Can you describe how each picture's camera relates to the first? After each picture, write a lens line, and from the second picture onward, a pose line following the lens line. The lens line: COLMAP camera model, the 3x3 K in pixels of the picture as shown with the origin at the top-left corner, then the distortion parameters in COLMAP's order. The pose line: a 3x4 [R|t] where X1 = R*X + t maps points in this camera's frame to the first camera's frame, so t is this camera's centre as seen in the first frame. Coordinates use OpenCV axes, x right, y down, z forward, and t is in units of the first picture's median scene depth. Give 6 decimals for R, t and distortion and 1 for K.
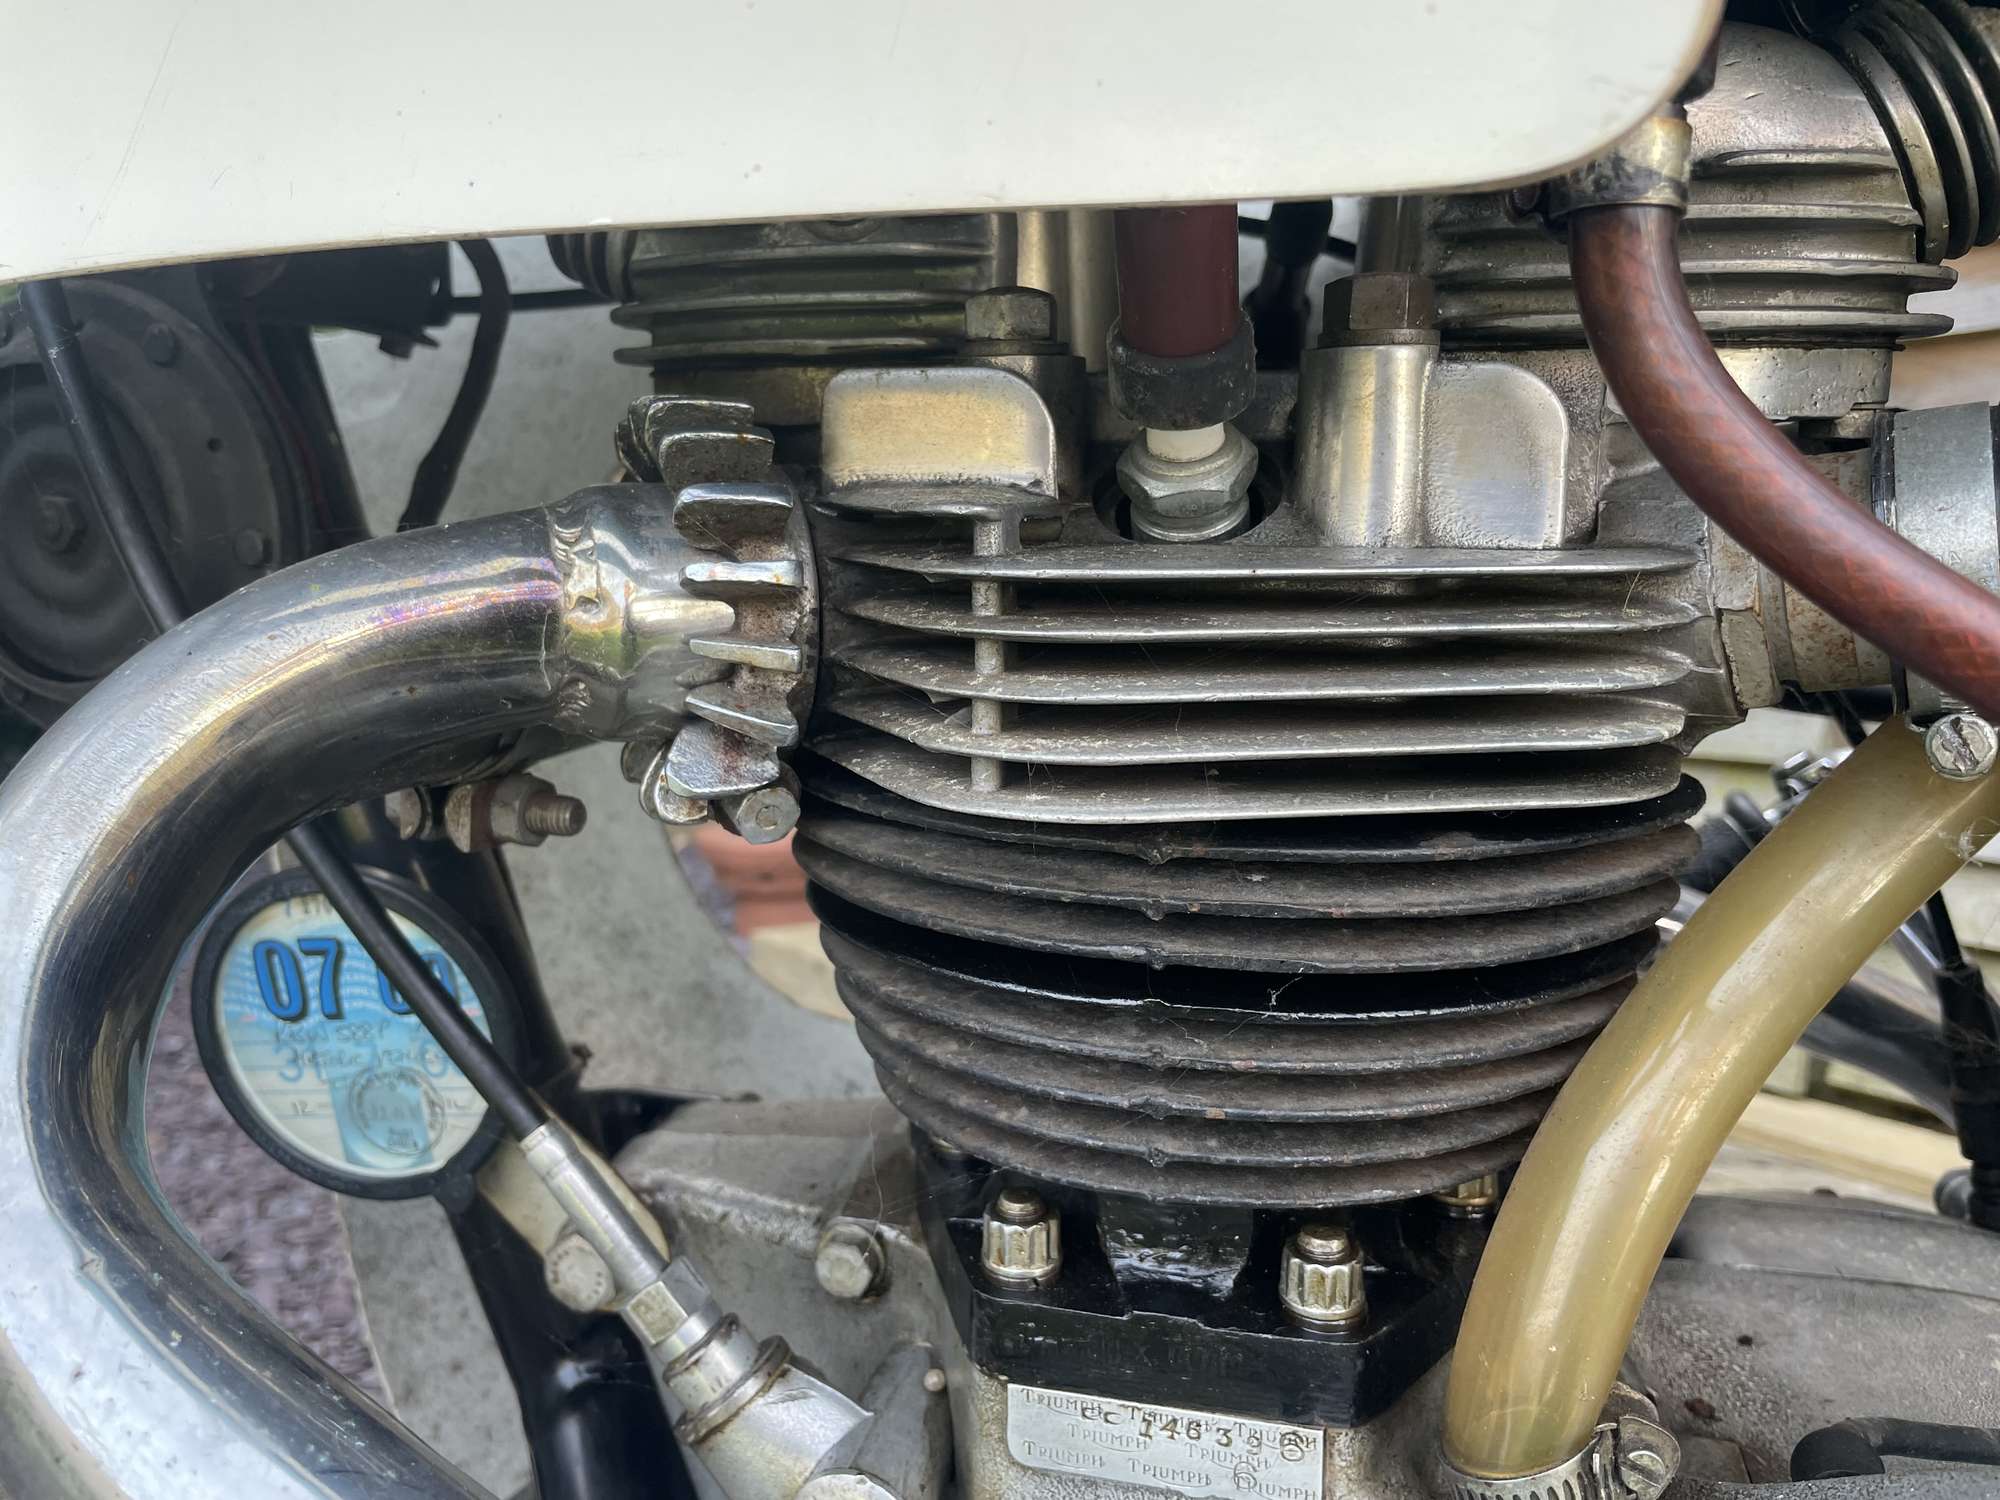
lens RADIAL K [[1523.7, 0, 1015.0], [0, 1523.7, 733.6], [0, 0, 1]] dist [0.060898, -0.102431]
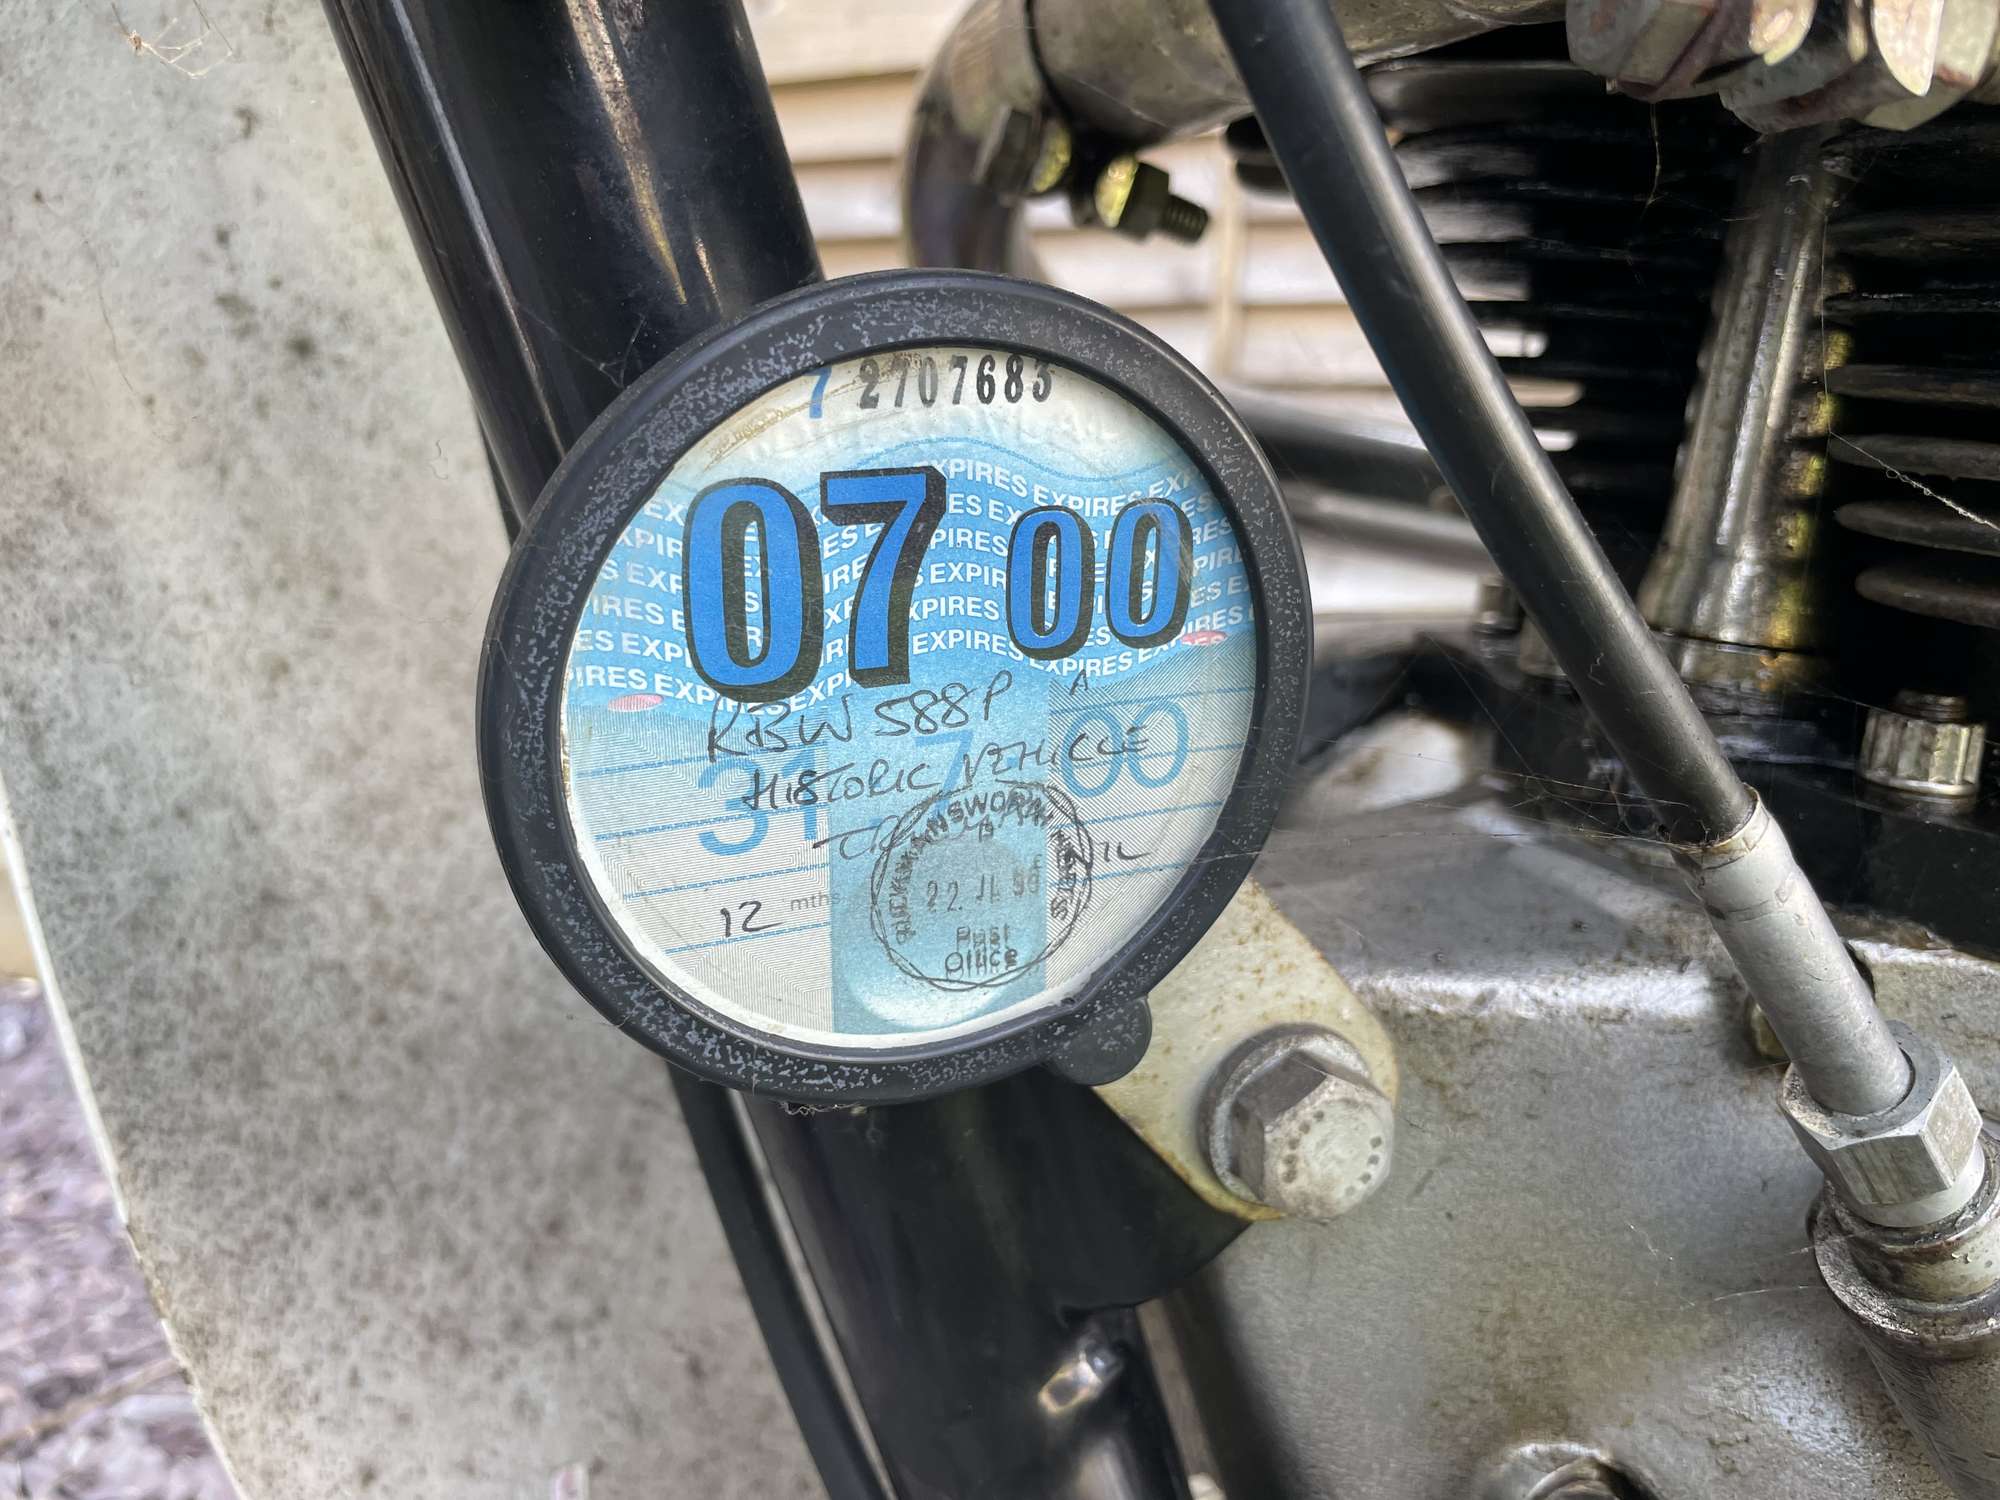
lens RADIAL K [[1530.3, 0, 996.1], [0, 1530.3, 713.3], [0, 0, 1]] dist [0.059527, -0.111028]
pose [[0.843705, -0.068221, 0.532455, -0.636188], [0.033573, 0.996656, 0.074497, 0.164275], [-0.535757, -0.044977, 0.843174, 0.632739]]
